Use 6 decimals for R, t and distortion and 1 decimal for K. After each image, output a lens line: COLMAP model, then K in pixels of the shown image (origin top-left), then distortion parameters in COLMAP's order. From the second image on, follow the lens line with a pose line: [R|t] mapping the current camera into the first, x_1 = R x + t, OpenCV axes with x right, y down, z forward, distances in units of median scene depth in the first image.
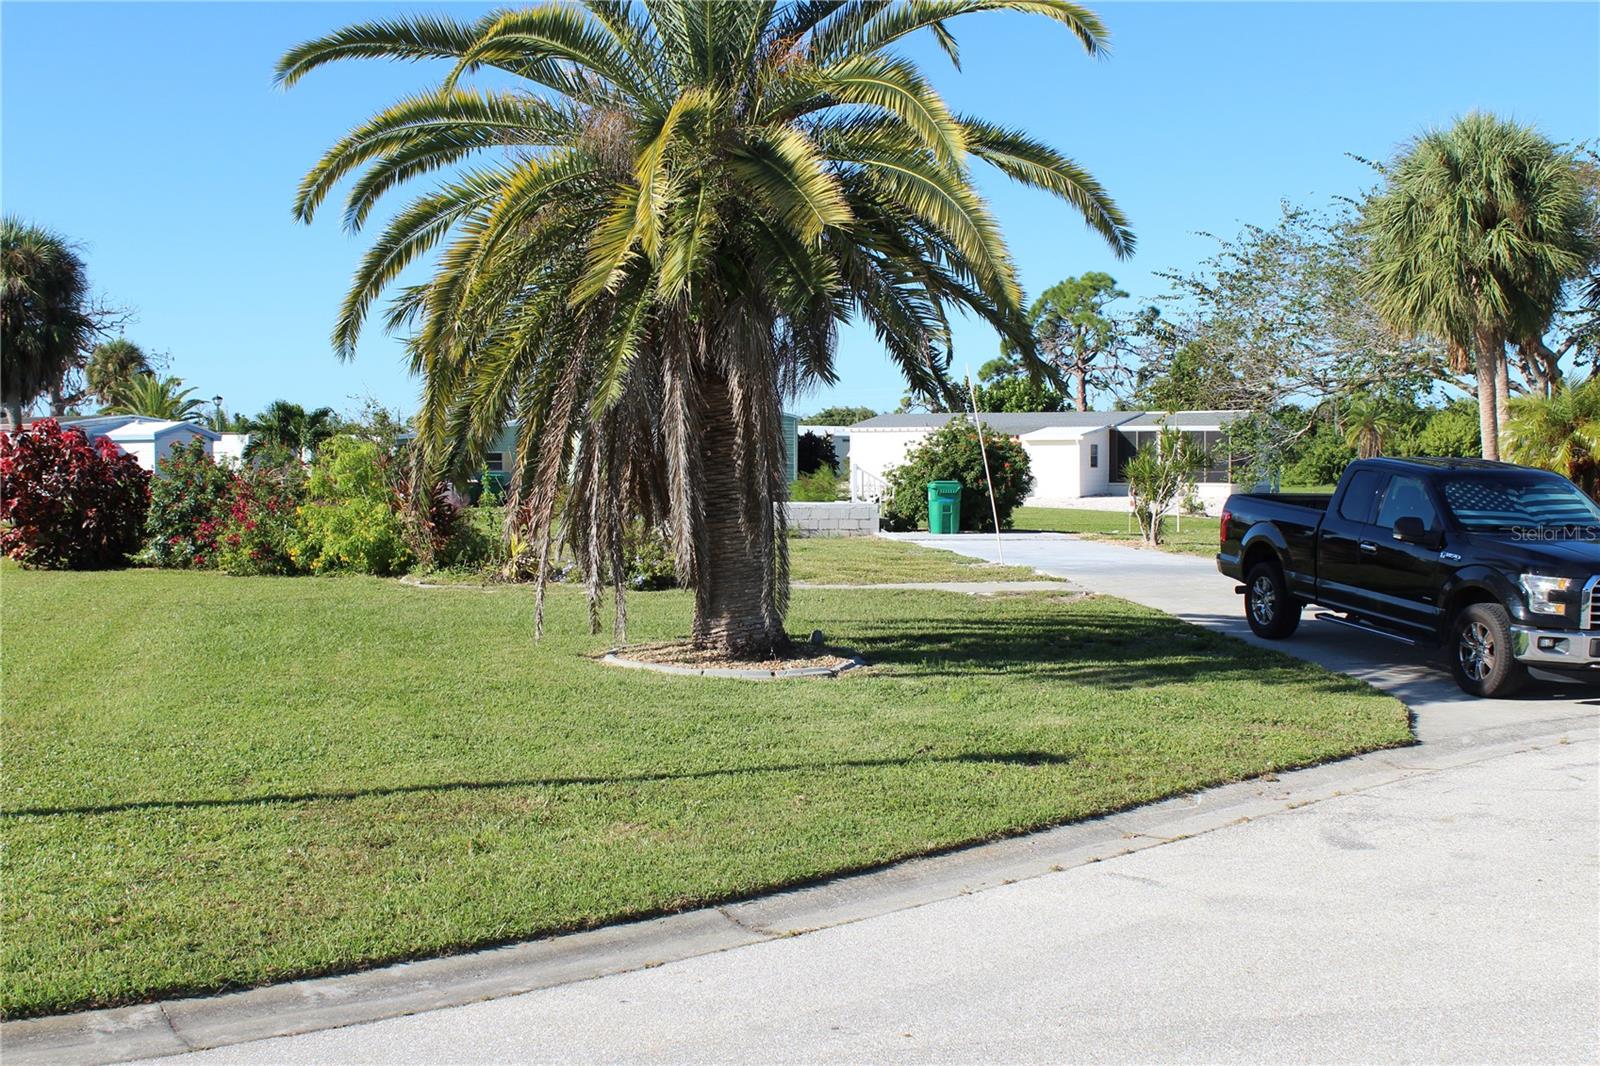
lens RADIAL K [[1875.3, 0, 789.8], [0, 1875.3, 537.0], [0, 0, 1]] dist [-0.074135, 0.000000]
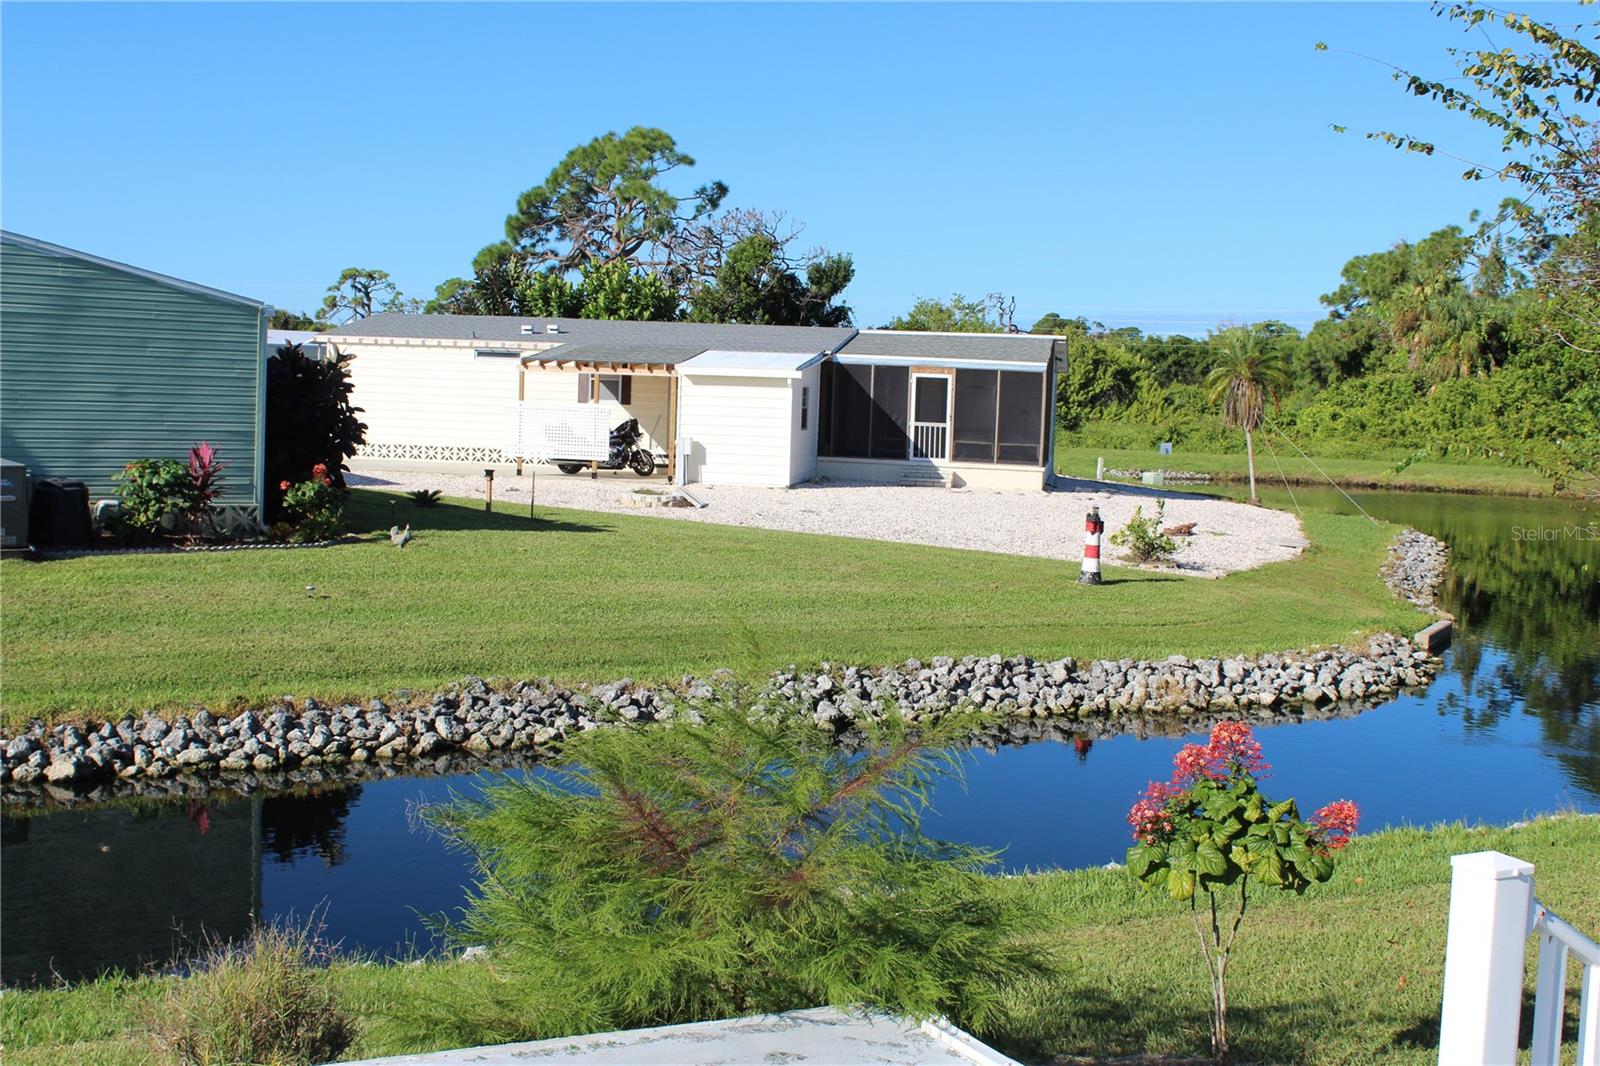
lens RADIAL K [[1875.3, 0, 795.9], [0, 1875.3, 527.3], [0, 0, 1]] dist [-0.074135, 0.000000]
pose [[0.946768, 0.012754, 0.321665, -0.016667], [-0.026218, 0.998950, 0.037560, -0.036053], [-0.320848, -0.043994, 0.946108, 0.602146]]
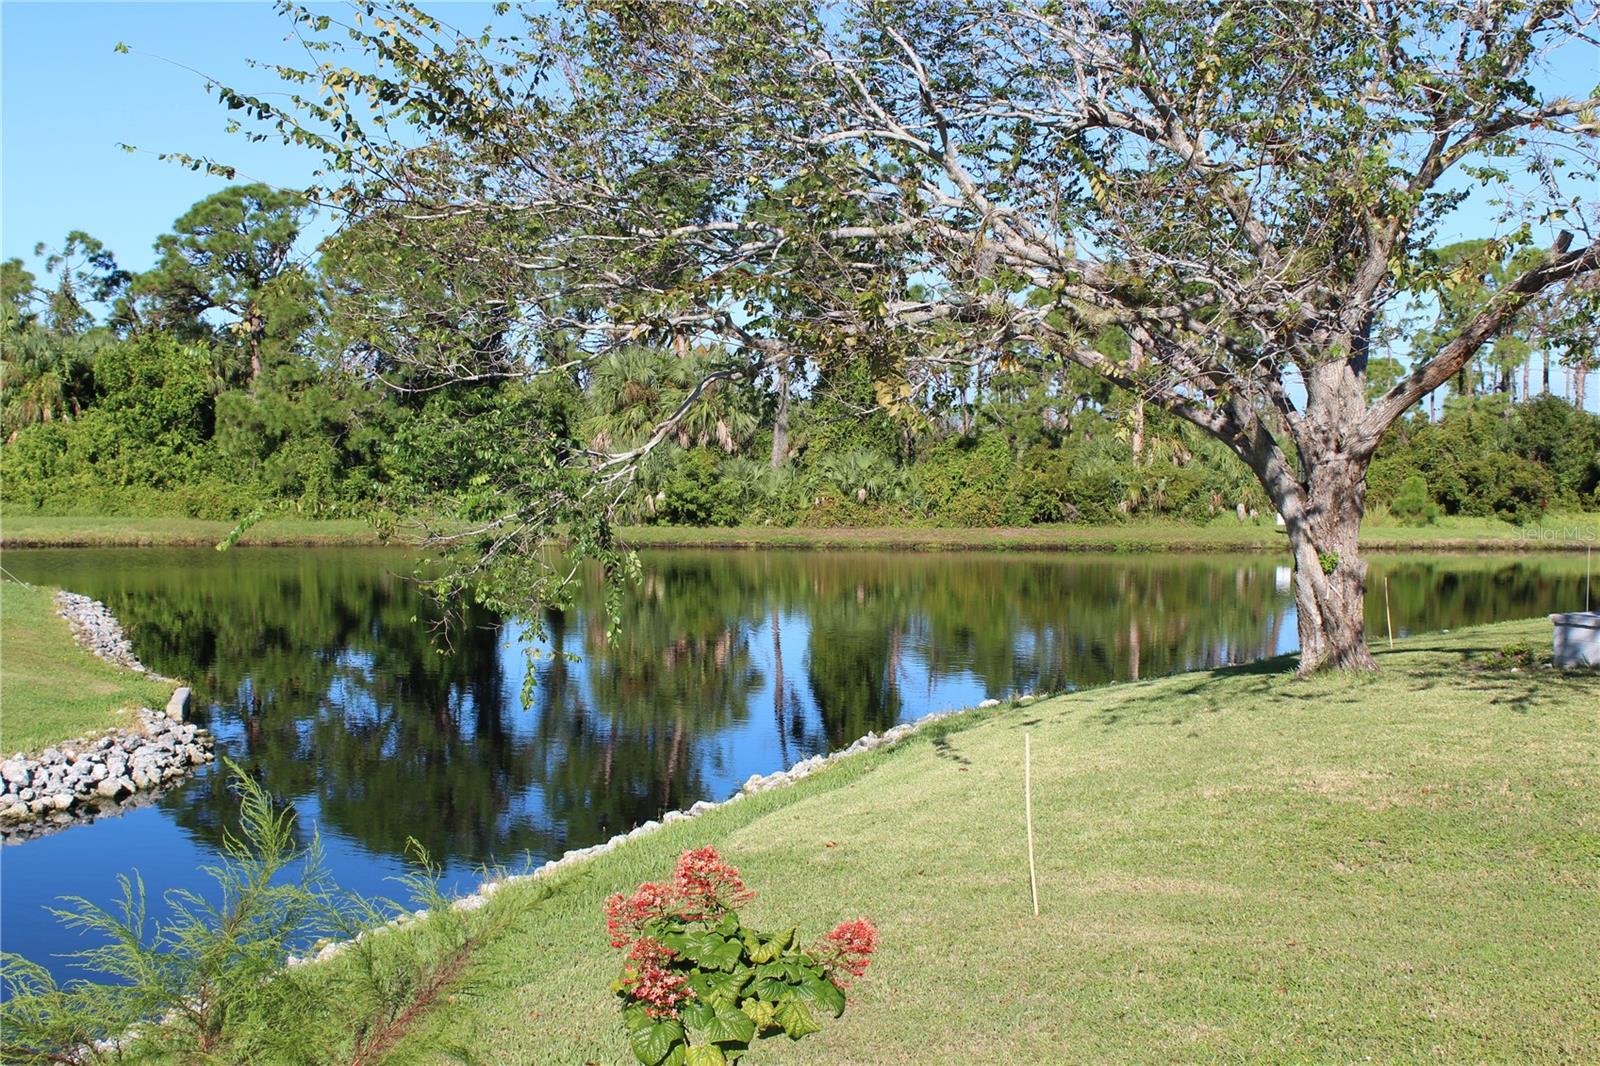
lens RADIAL K [[1988.2, 0, 800.1], [0, 1988.2, 530.8], [0, 0, 1]] dist [-0.008665, 0.000000]
pose [[0.509014, -0.022128, 0.860474, -0.086876], [0.024575, 0.999636, 0.011169, -0.040209], [-0.860407, 0.015461, 0.509372, 0.769653]]
